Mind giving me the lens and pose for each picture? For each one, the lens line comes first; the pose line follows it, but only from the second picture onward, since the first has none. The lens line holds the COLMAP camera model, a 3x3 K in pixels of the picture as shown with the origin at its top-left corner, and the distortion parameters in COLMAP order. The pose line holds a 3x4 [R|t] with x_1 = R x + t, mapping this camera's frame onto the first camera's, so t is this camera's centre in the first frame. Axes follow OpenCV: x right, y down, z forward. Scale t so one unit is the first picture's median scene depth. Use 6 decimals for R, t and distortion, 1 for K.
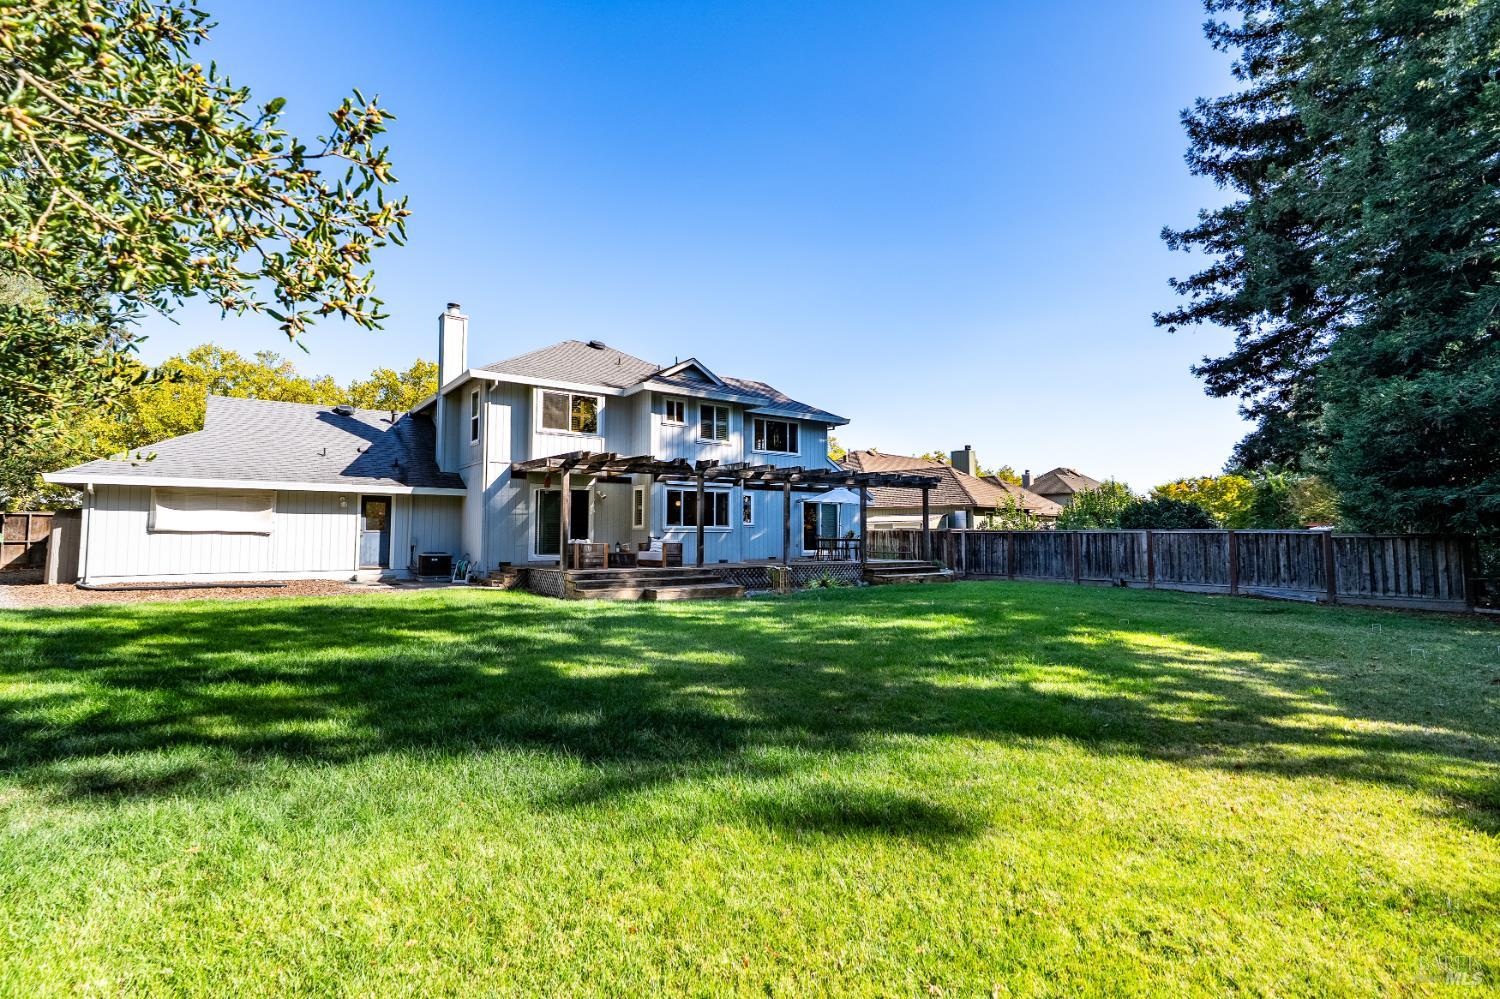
lens RADIAL K [[710.7, 0, 710.4], [0, 710.7, 492.3], [0, 0, 1]] dist [-0.003619, 0.000496]
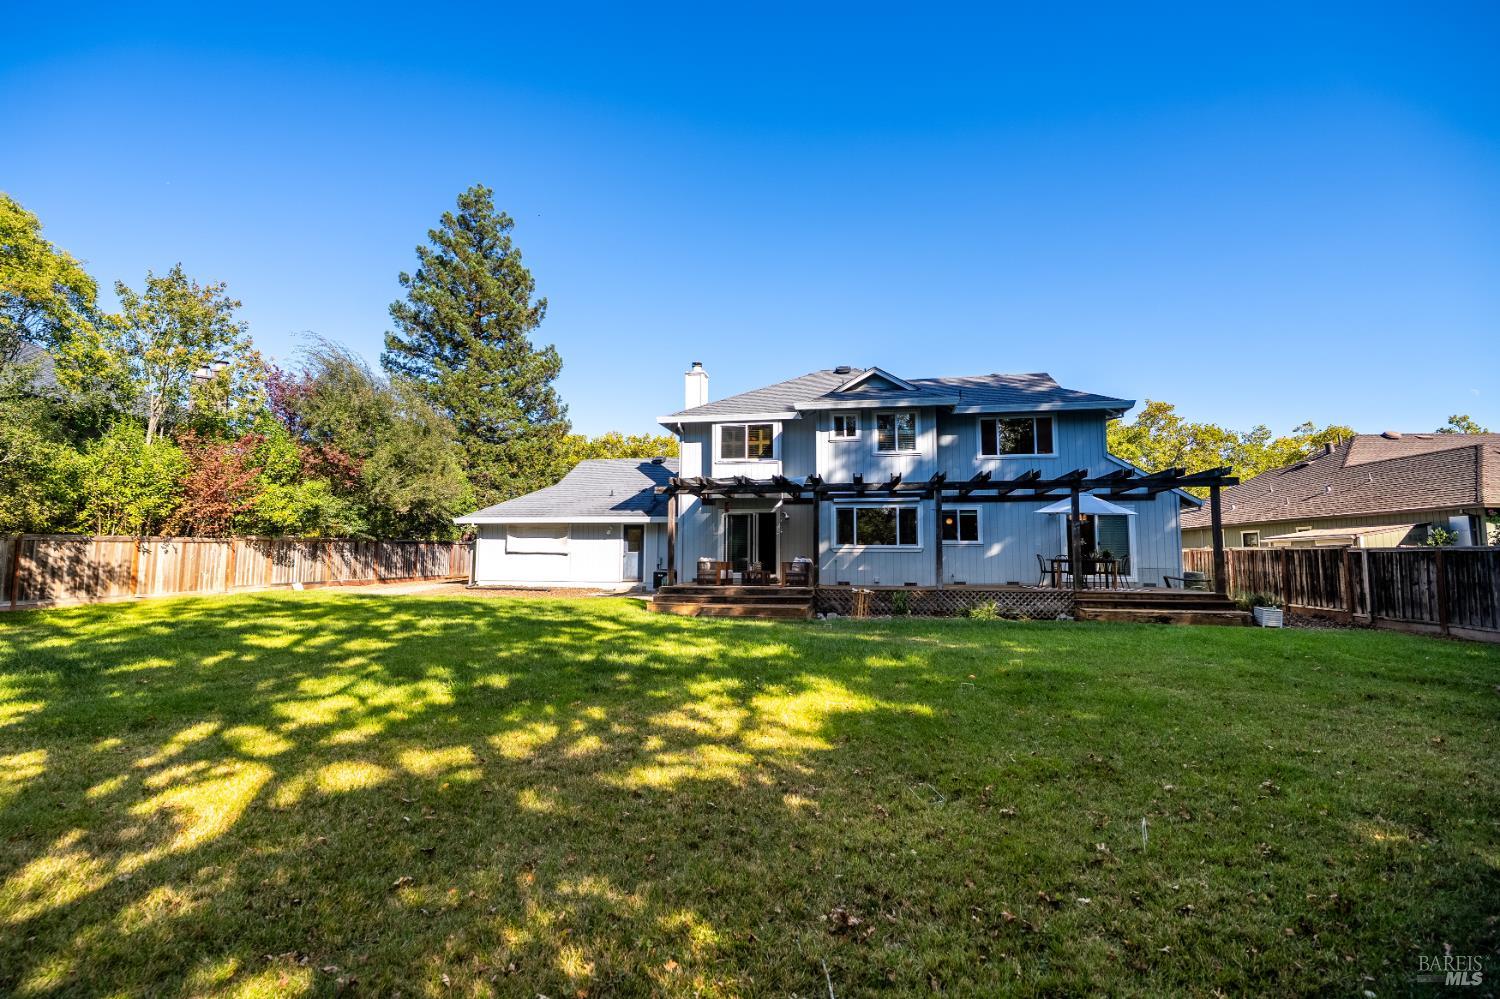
lens RADIAL K [[674.0, 0, 744.5], [0, 674.0, 501.4], [0, 0, 1]] dist [-0.003965, 0.000510]
pose [[0.704076, -0.059524, -0.707625, 0.503557], [0.038403, 0.998214, -0.045757, 0.024669], [0.709085, 0.005042, 0.705105, 0.262937]]
